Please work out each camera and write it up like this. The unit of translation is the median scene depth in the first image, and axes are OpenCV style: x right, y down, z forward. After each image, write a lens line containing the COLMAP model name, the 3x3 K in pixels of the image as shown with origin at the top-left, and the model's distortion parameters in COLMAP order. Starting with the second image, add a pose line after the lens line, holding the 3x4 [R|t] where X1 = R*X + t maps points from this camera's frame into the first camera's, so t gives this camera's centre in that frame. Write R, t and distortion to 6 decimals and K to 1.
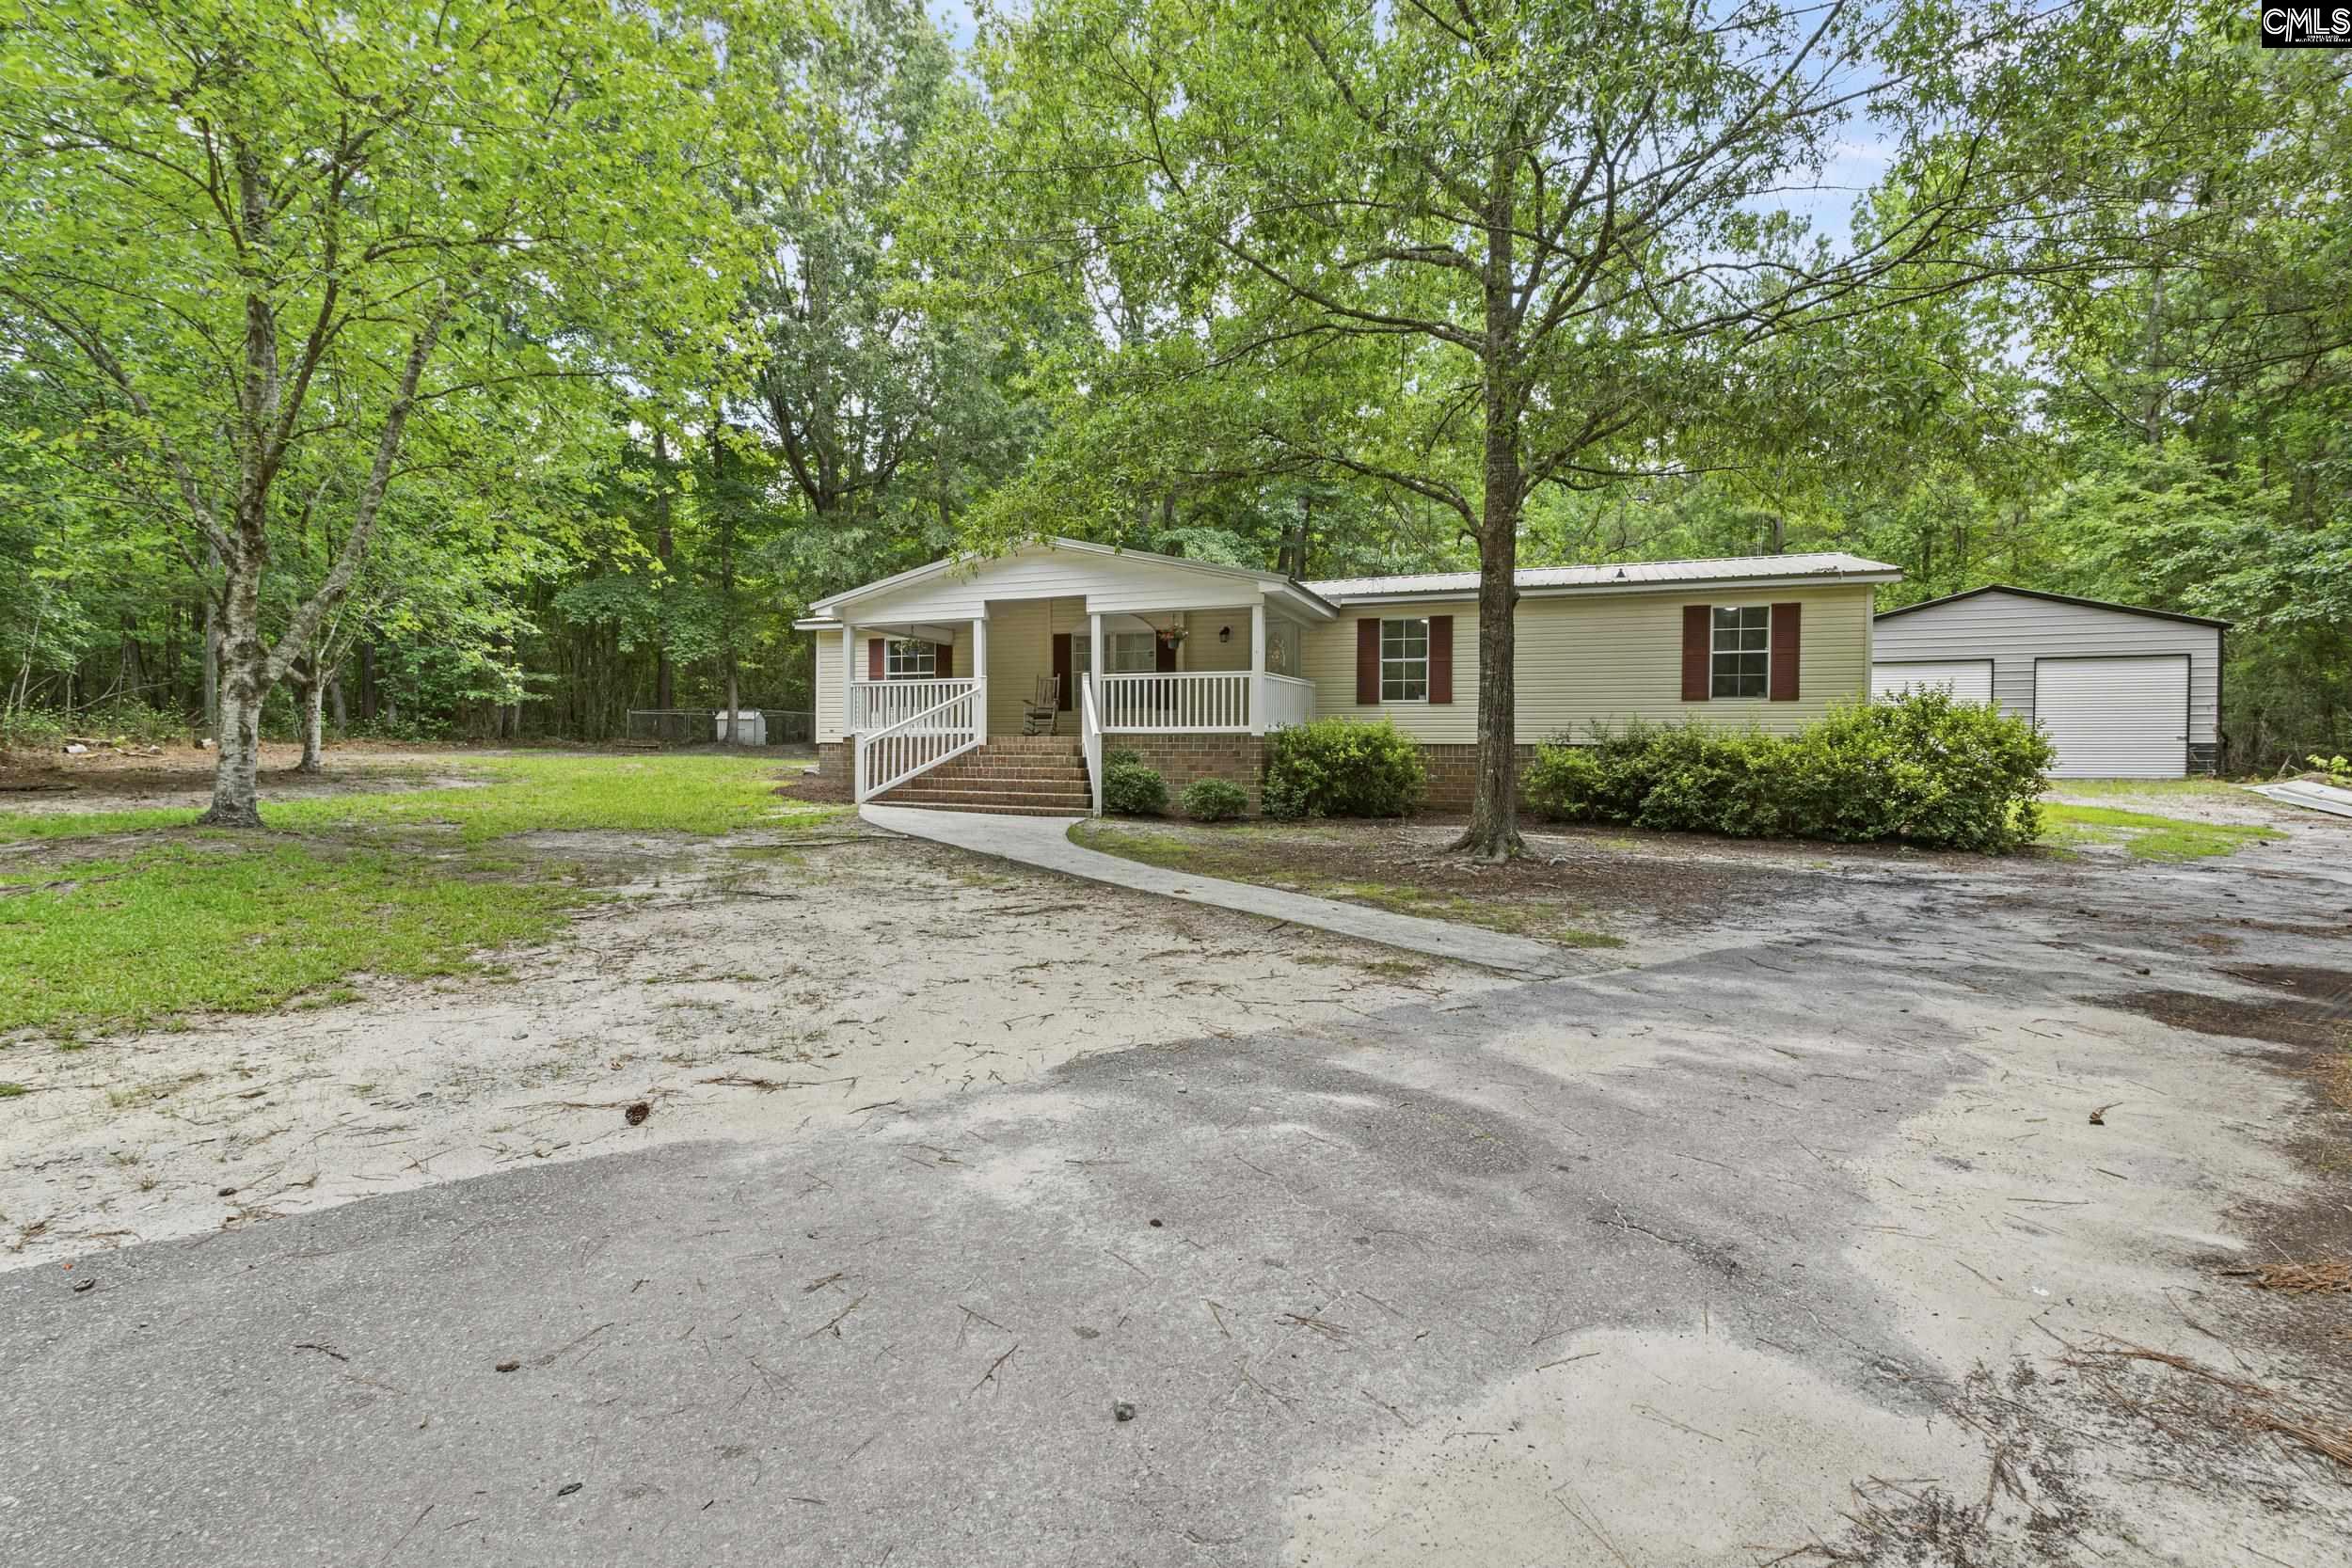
lens RADIAL K [[1080.9, 0, 1160.9], [0, 1080.9, 778.6], [0, 0, 1]] dist [-0.000527, 0.000119]
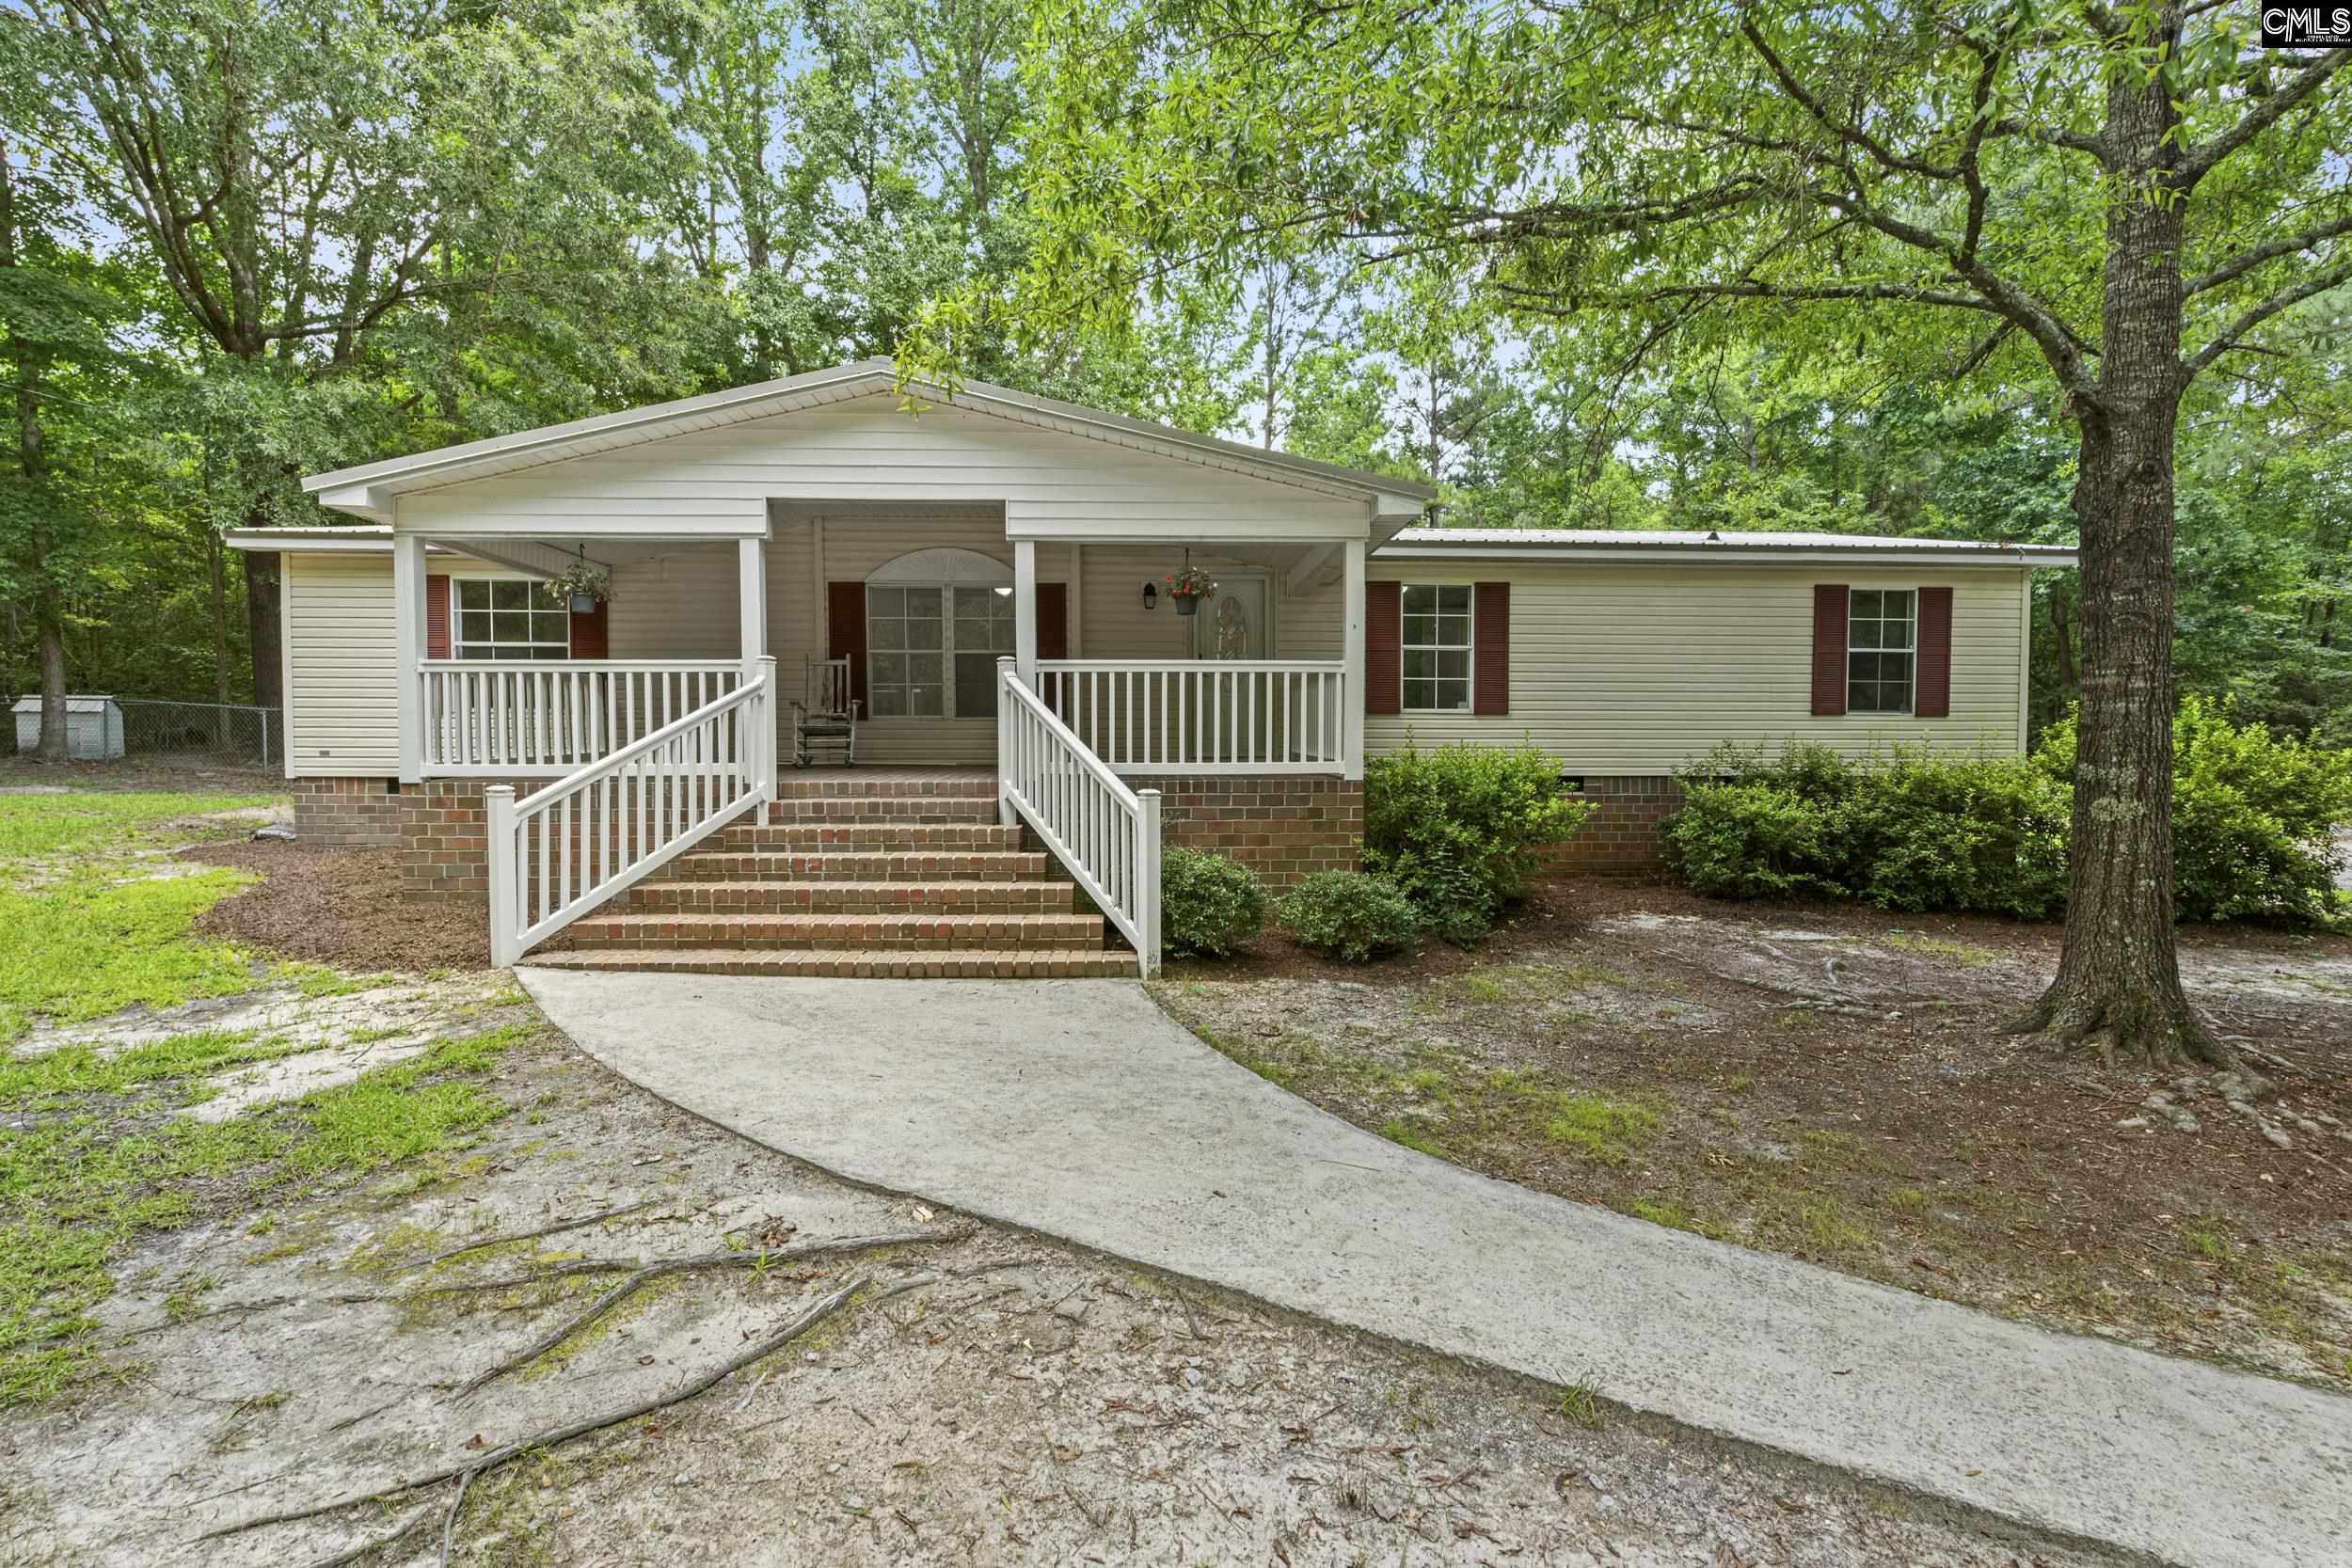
lens RADIAL K [[1080.9, 0, 1160.9], [0, 1080.9, 778.6], [0, 0, 1]] dist [-0.000527, 0.000119]
pose [[0.910897, -0.021674, 0.412063, -0.211999], [0.014535, 0.999685, 0.020450, -0.049897], [-0.412377, -0.012638, 0.910926, 0.509672]]
